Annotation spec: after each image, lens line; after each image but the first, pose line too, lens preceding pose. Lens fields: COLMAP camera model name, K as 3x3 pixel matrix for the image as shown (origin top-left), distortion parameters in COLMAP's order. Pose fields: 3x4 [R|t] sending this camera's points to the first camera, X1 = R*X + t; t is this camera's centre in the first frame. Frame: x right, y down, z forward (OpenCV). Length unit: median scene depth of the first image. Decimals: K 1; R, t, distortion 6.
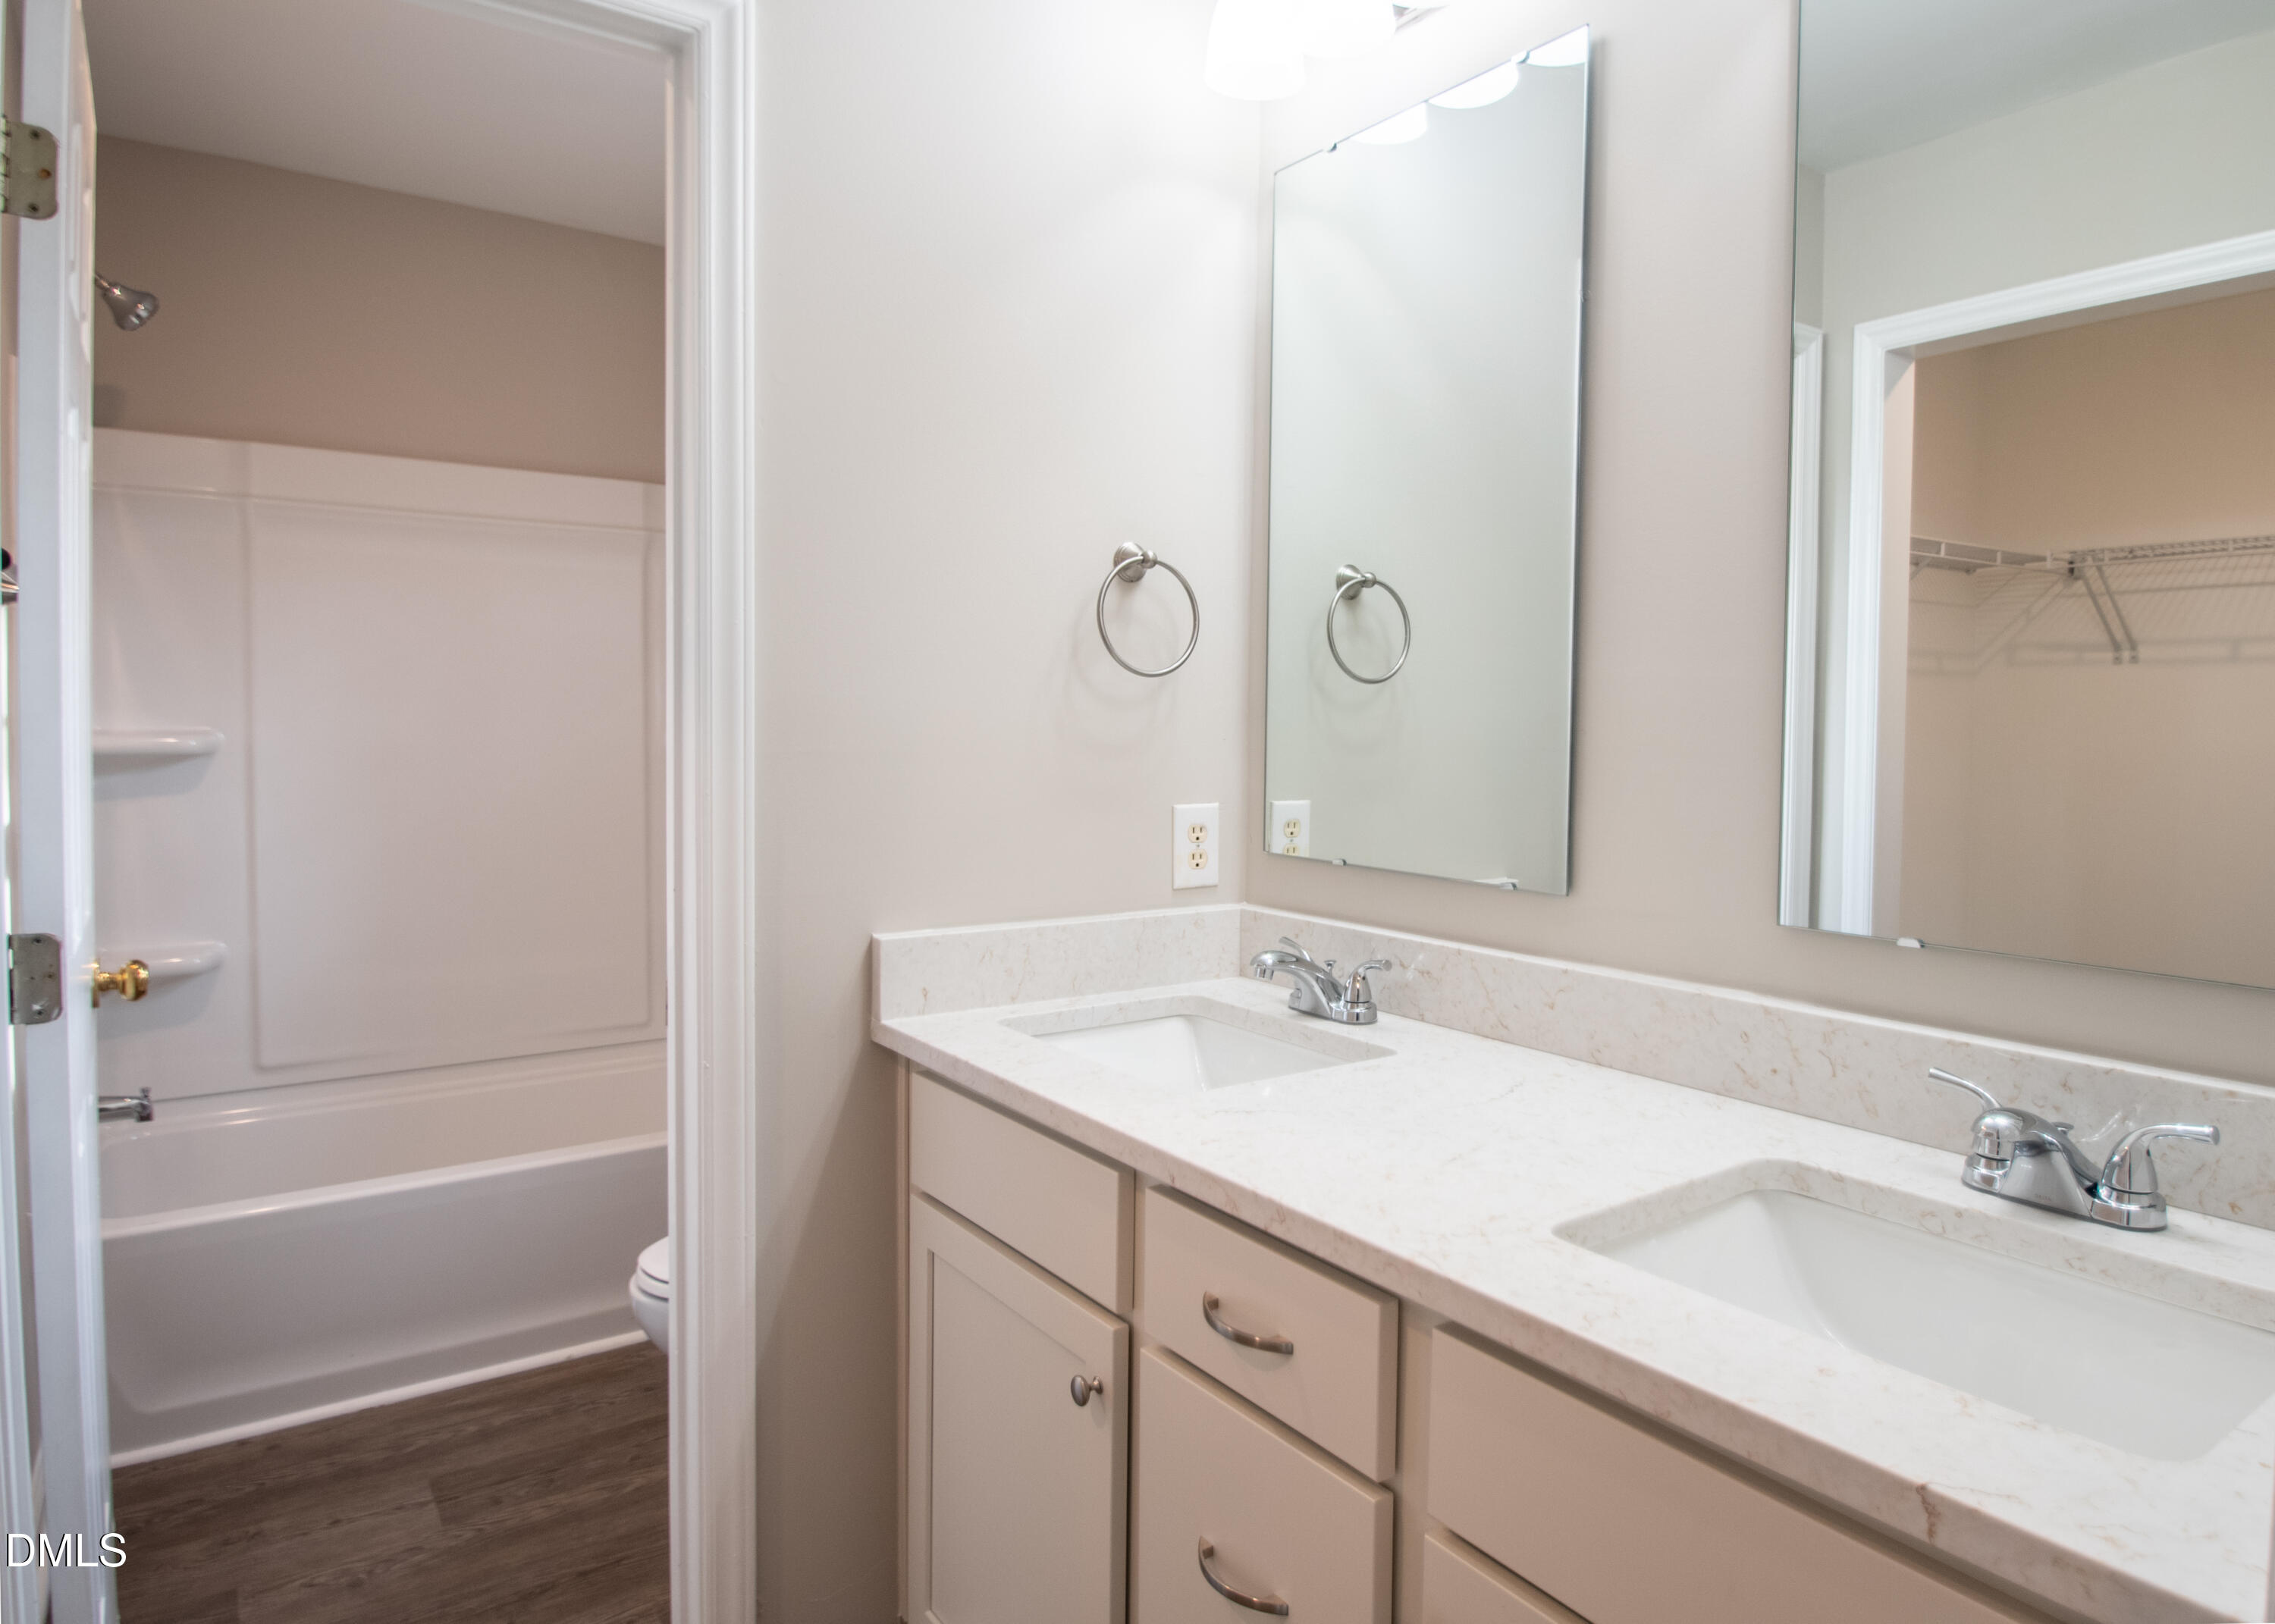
lens RADIAL K [[1408.7, 0, 1230.2], [0, 1408.7, 777.9], [0, 0, 1]] dist [-0.015374, -0.007295]
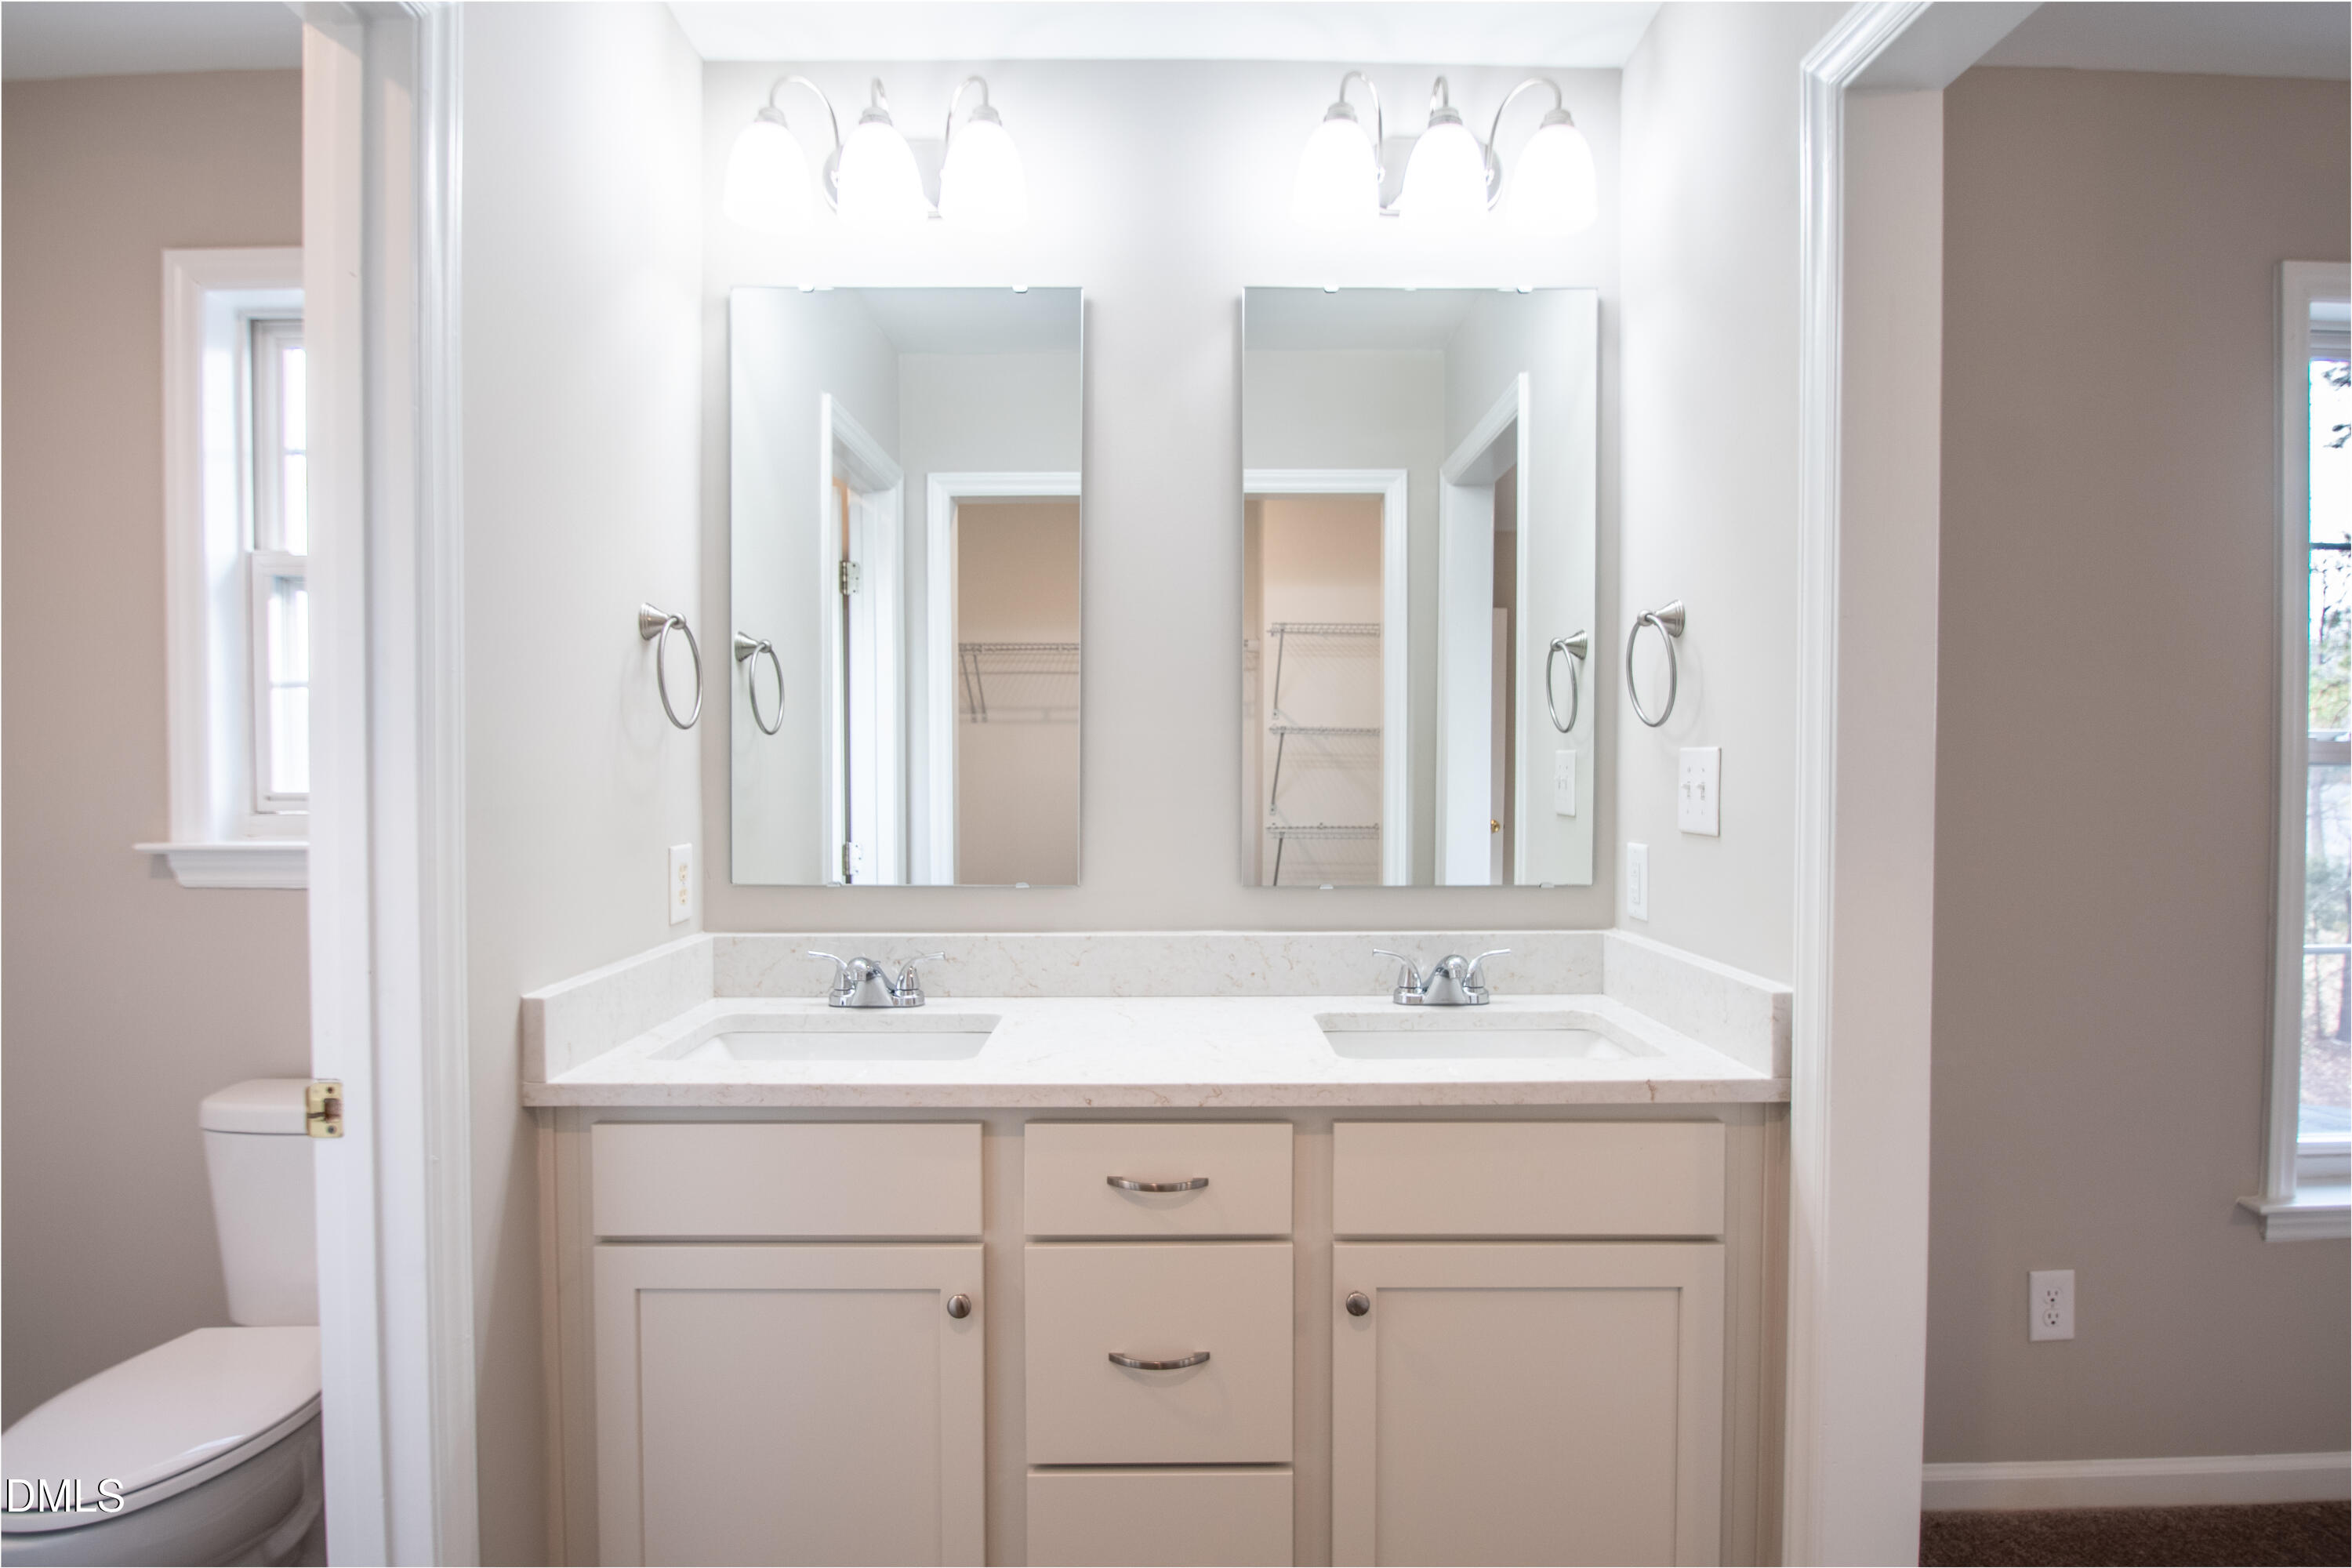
lens RADIAL K [[1276.0, 0, 1157.9], [0, 1276.0, 803.5], [0, 0, 1]] dist [-0.017334, -0.002903]
pose [[0.607937, -0.033865, 0.793263, -0.702151], [0.042038, 0.999062, 0.010434, -0.010177], [-0.792871, 0.027005, 0.608790, 0.132828]]
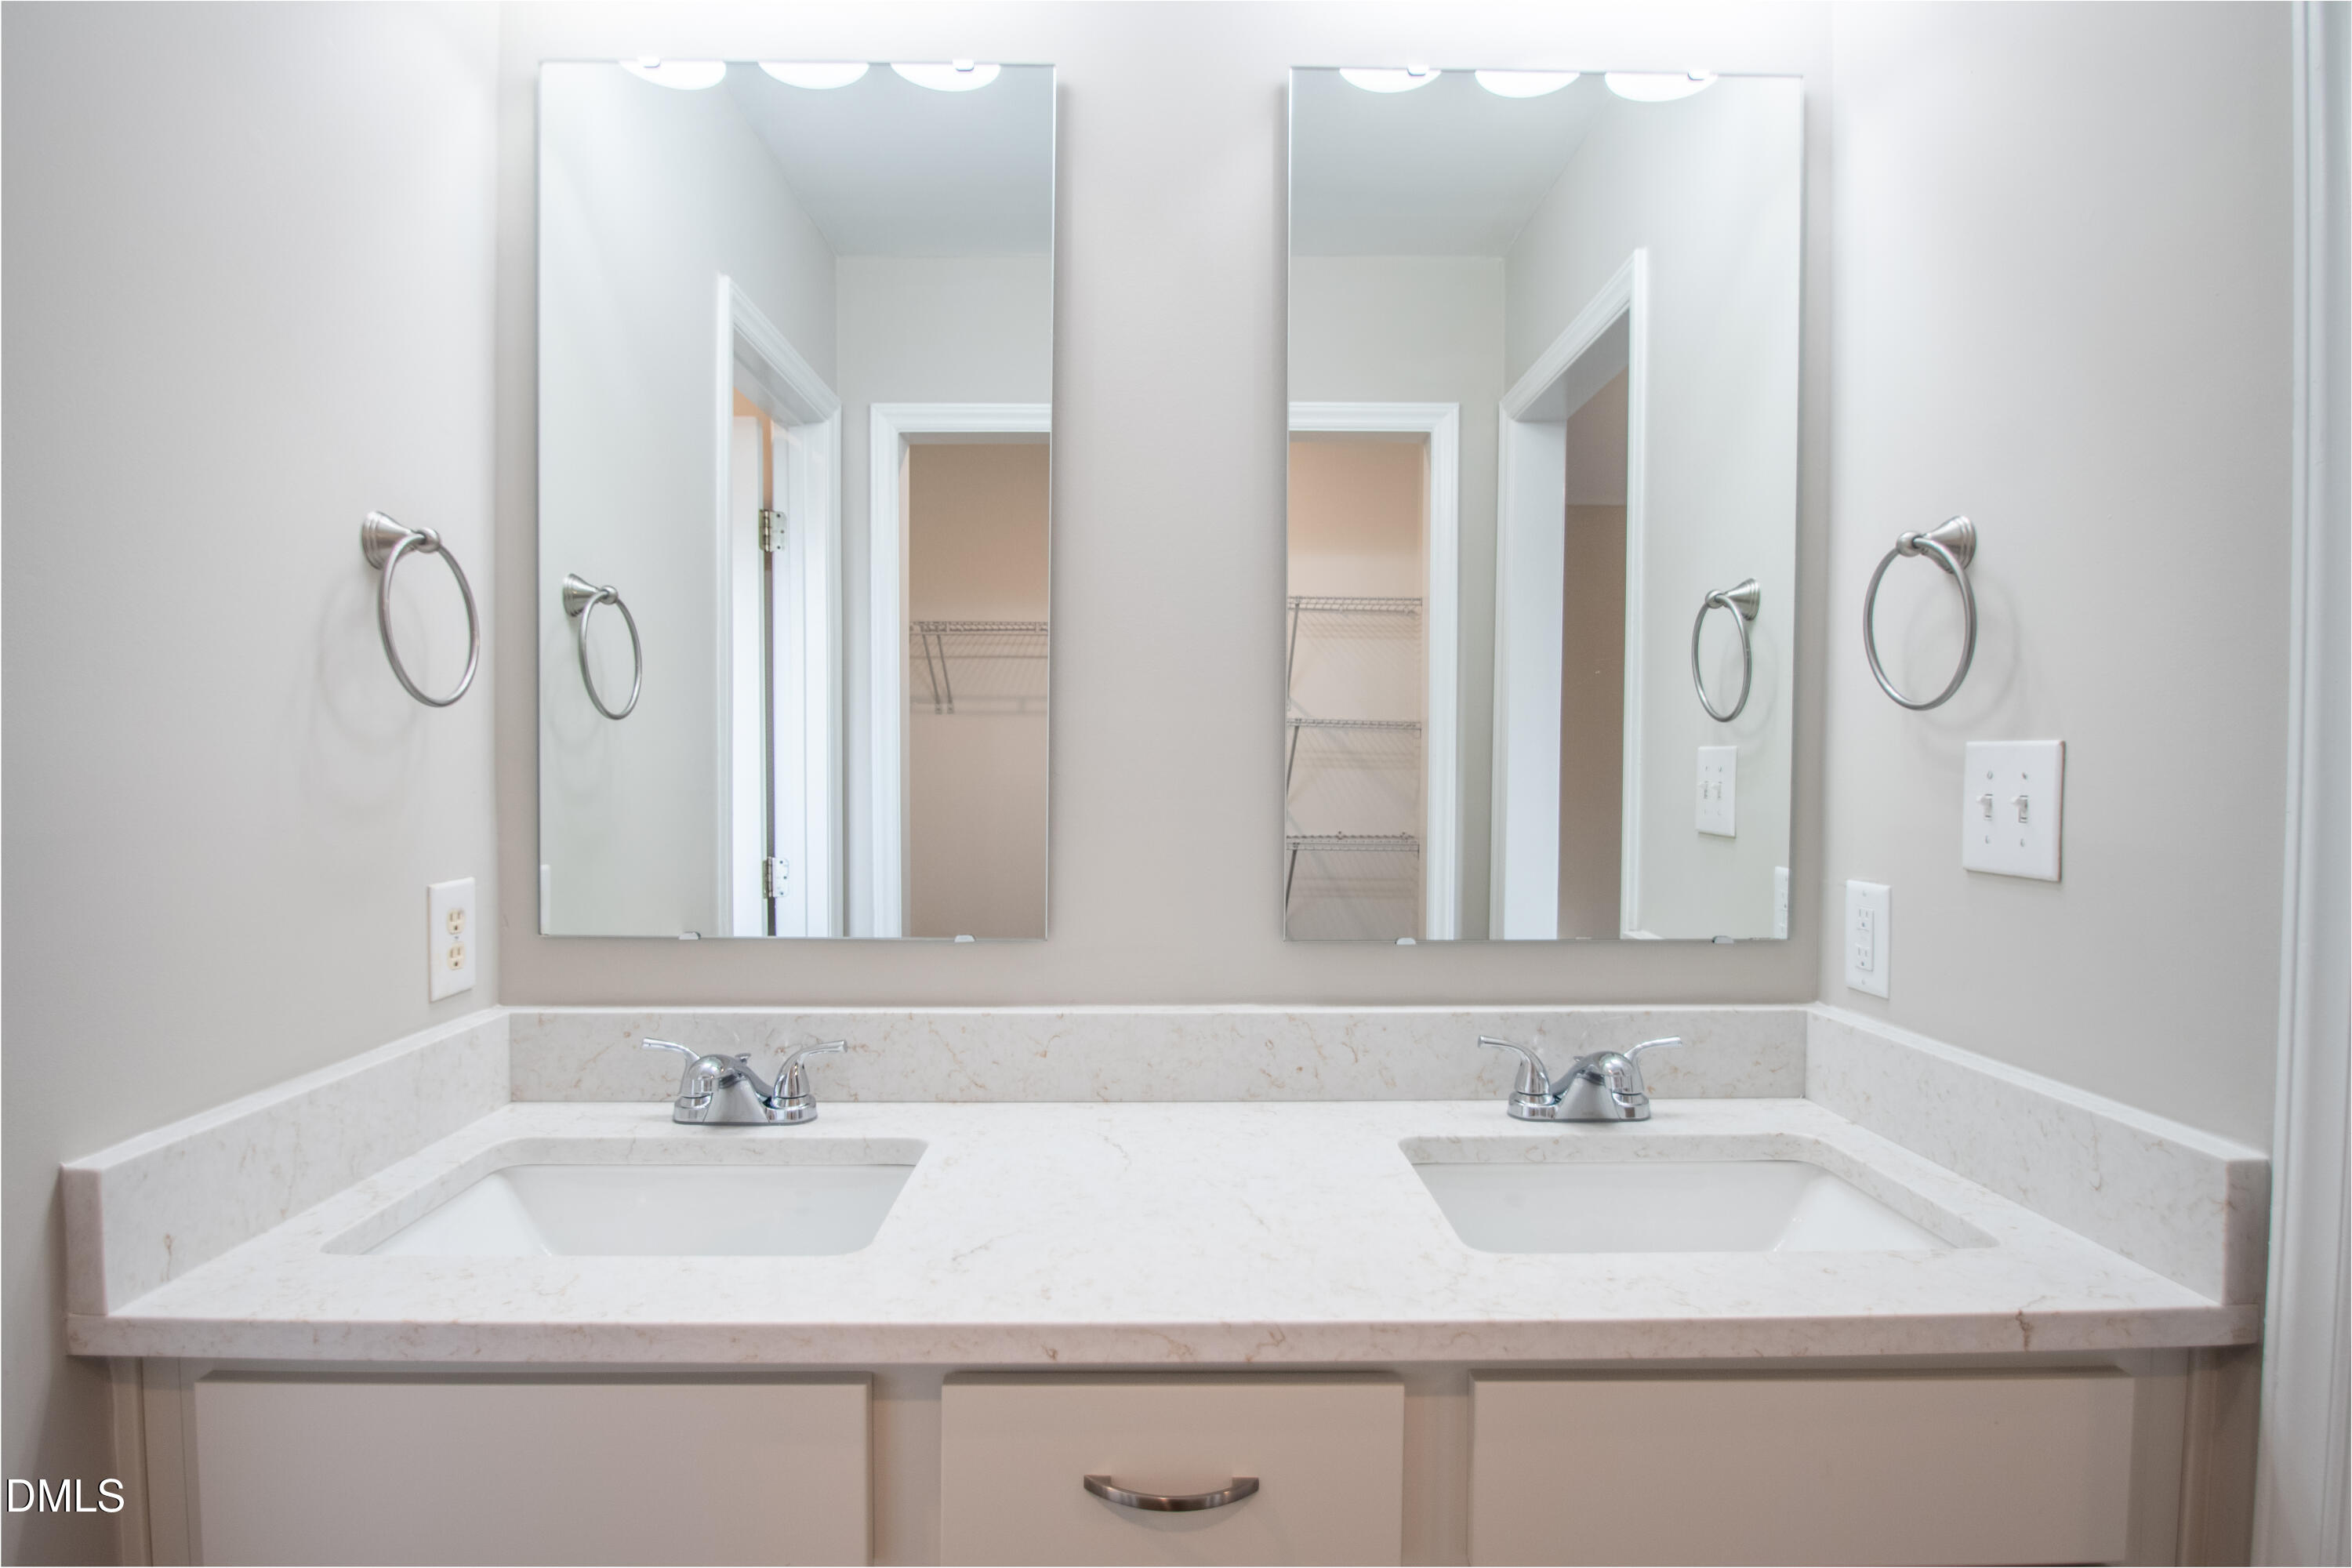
lens RADIAL K [[1276.0, 0, 1173.1], [0, 1276.0, 802.4], [0, 0, 1]] dist [-0.017334, -0.002903]
pose [[0.589185, -0.032657, 0.807338, -0.404519], [0.038503, 0.999183, 0.012318, -0.019322], [-0.807080, 0.023828, 0.589960, 0.376781]]
